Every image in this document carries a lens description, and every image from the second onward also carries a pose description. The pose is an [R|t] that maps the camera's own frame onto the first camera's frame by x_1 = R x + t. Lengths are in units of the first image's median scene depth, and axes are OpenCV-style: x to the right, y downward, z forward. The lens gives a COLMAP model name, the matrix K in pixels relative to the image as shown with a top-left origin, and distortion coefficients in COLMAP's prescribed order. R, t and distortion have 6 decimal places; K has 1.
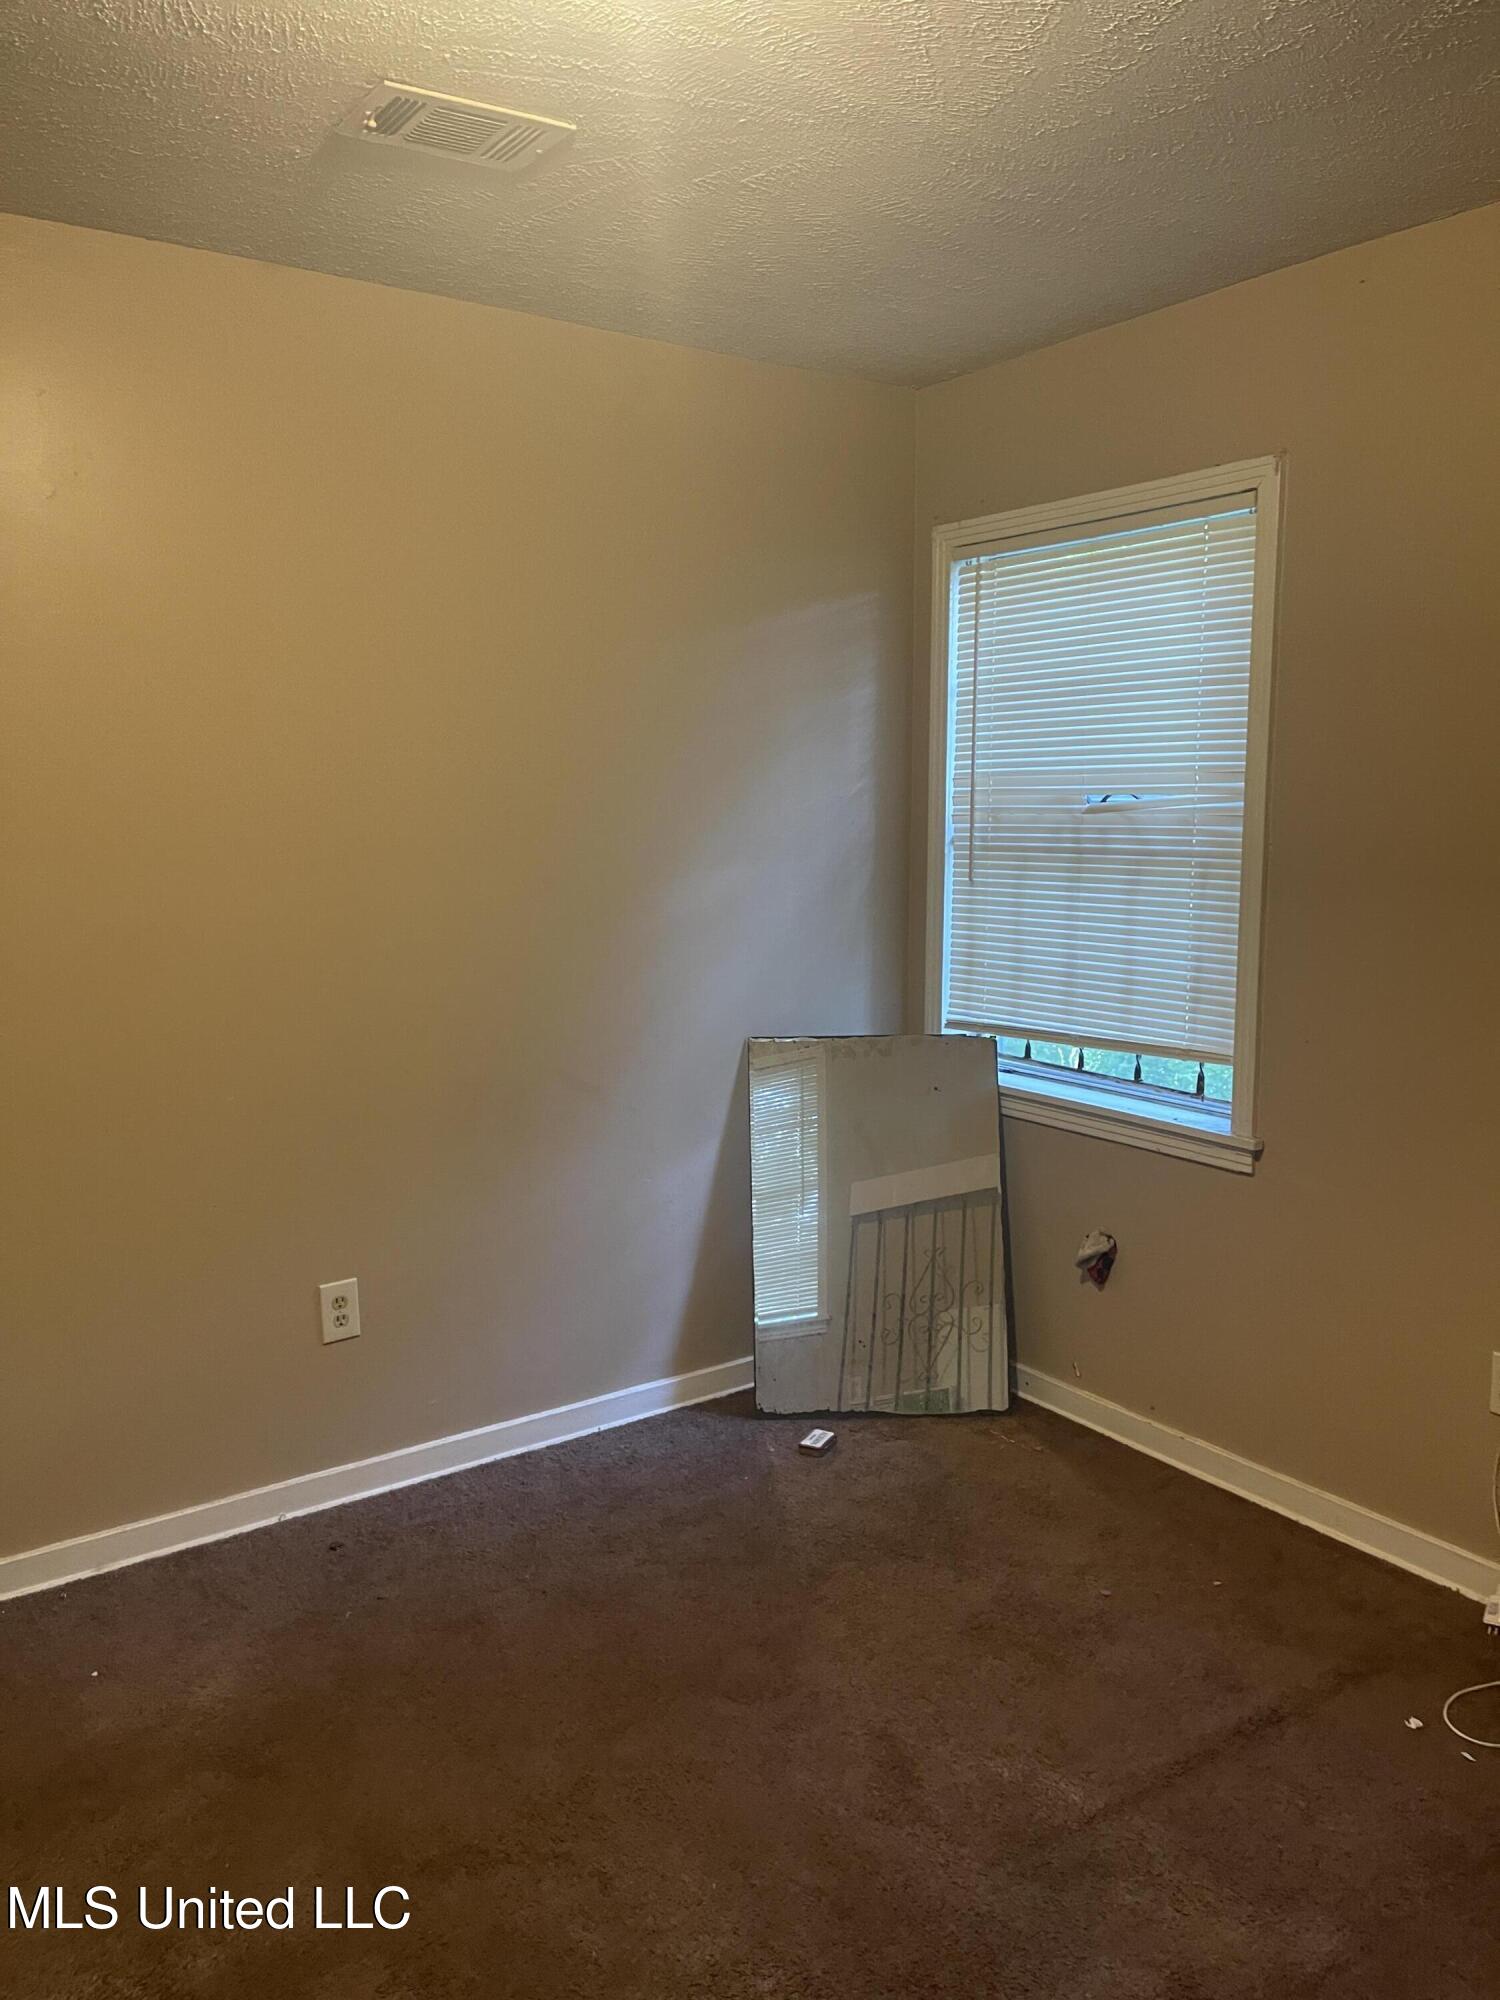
lens RADIAL K [[1502.5, 0, 755.0], [0, 1502.5, 1013.8], [0, 0, 1]] dist [0.048613, -0.058884]
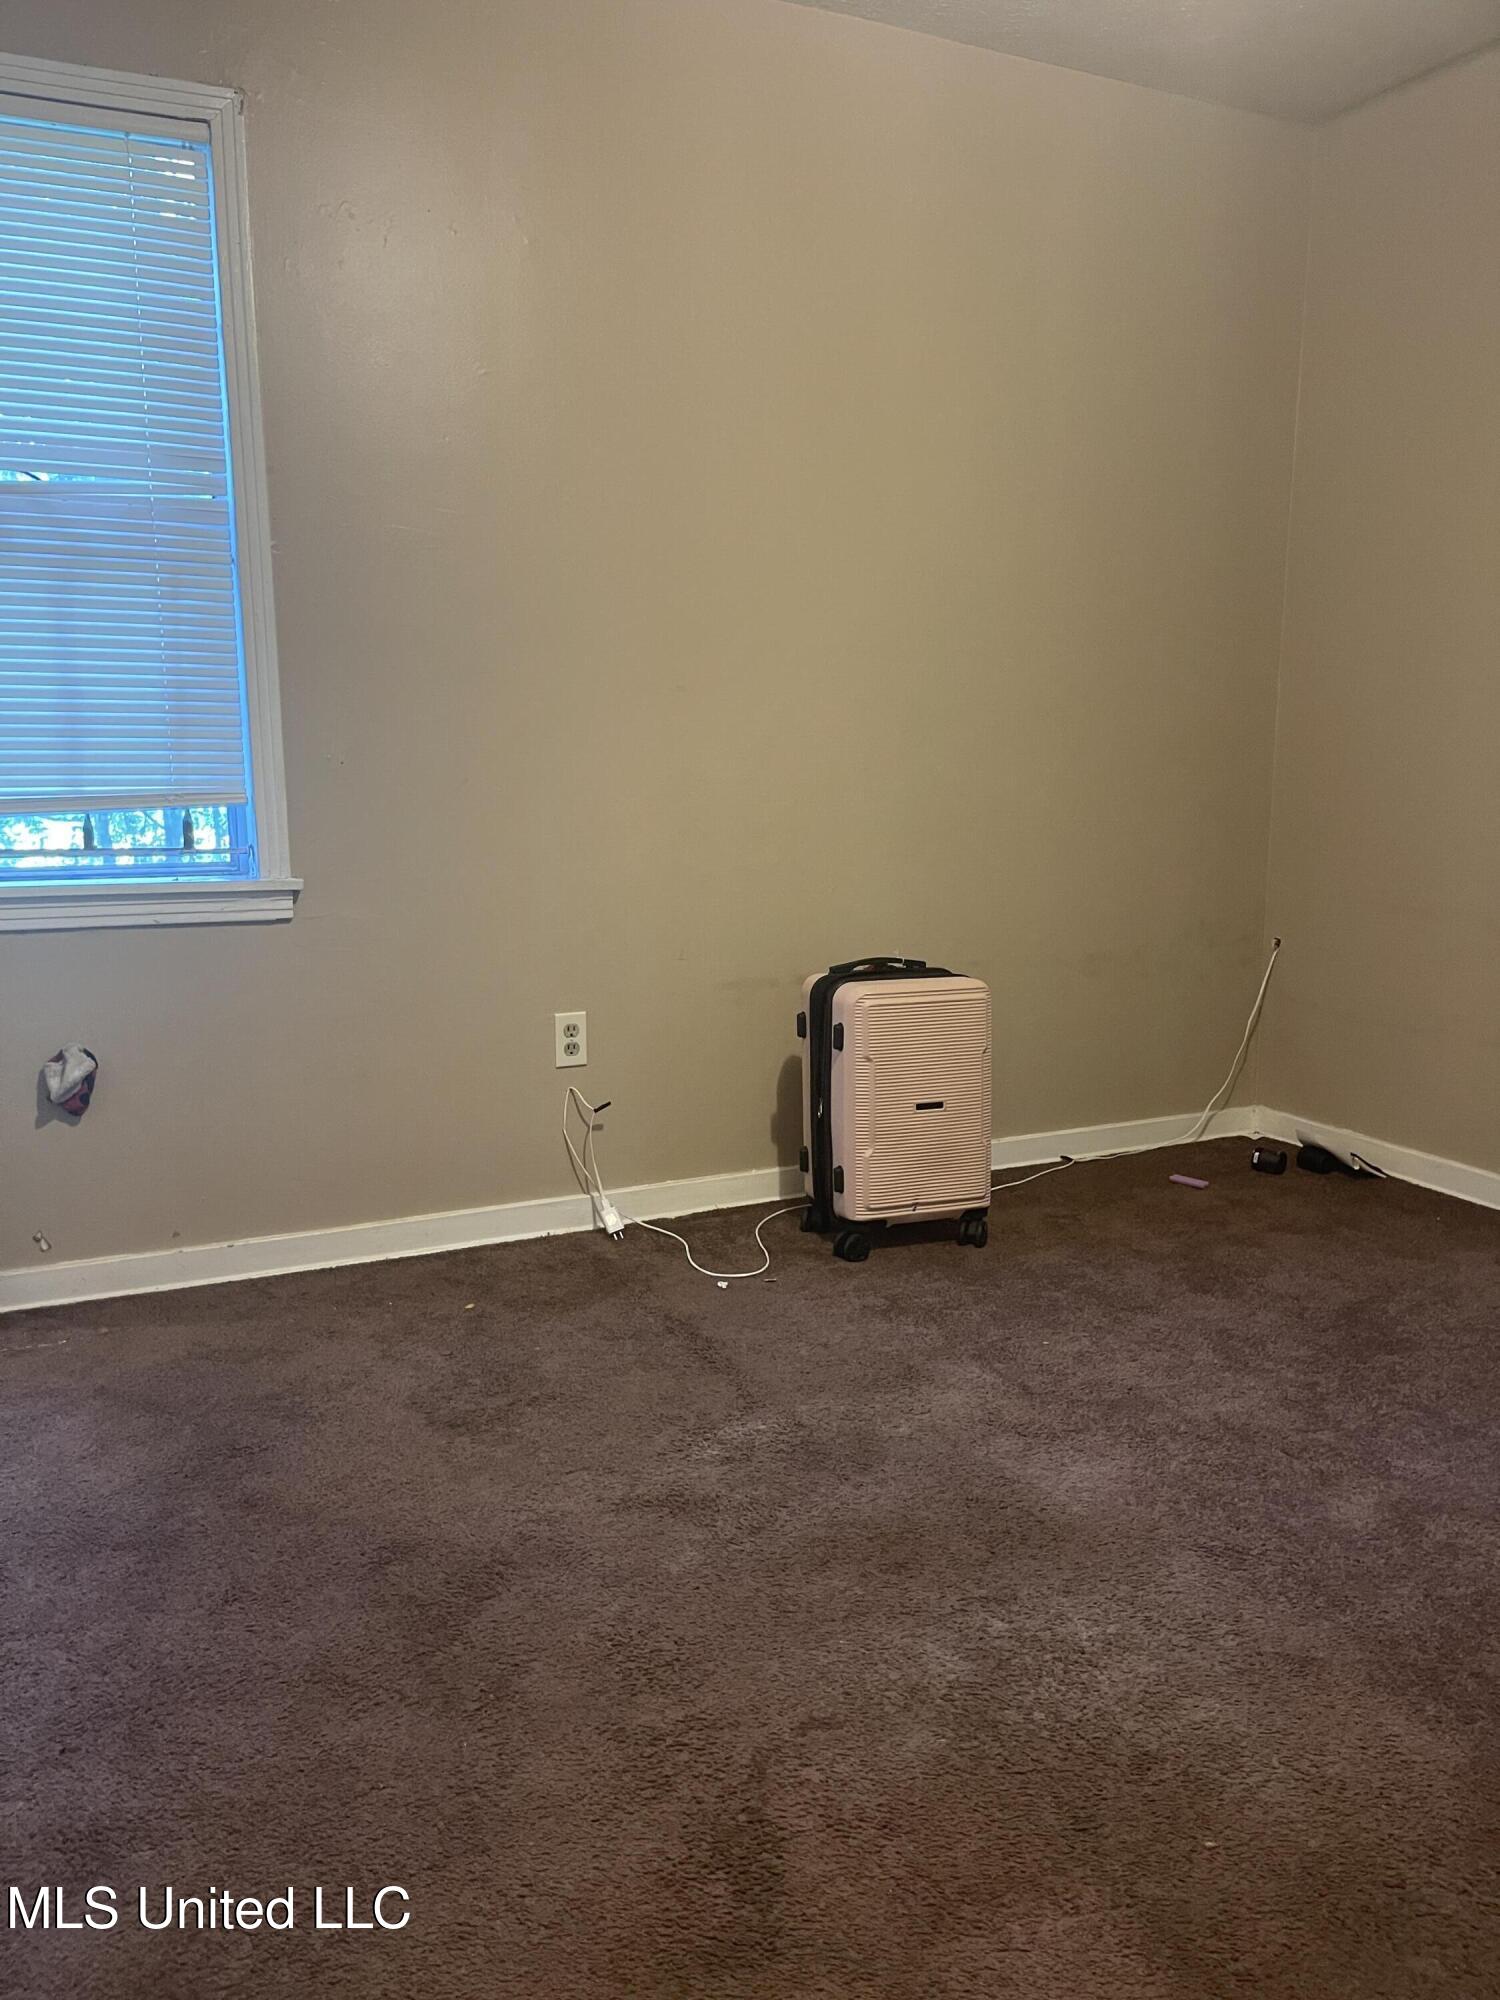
lens RADIAL K [[1502.5, 0, 755.0], [0, 1502.5, 1013.8], [0, 0, 1]] dist [0.048613, -0.058884]
pose [[0.207199, -0.186705, 0.960318, -0.499825], [0.142788, 0.976879, 0.159117, 0.056445], [-0.967822, 0.104153, 0.229068, 0.519752]]
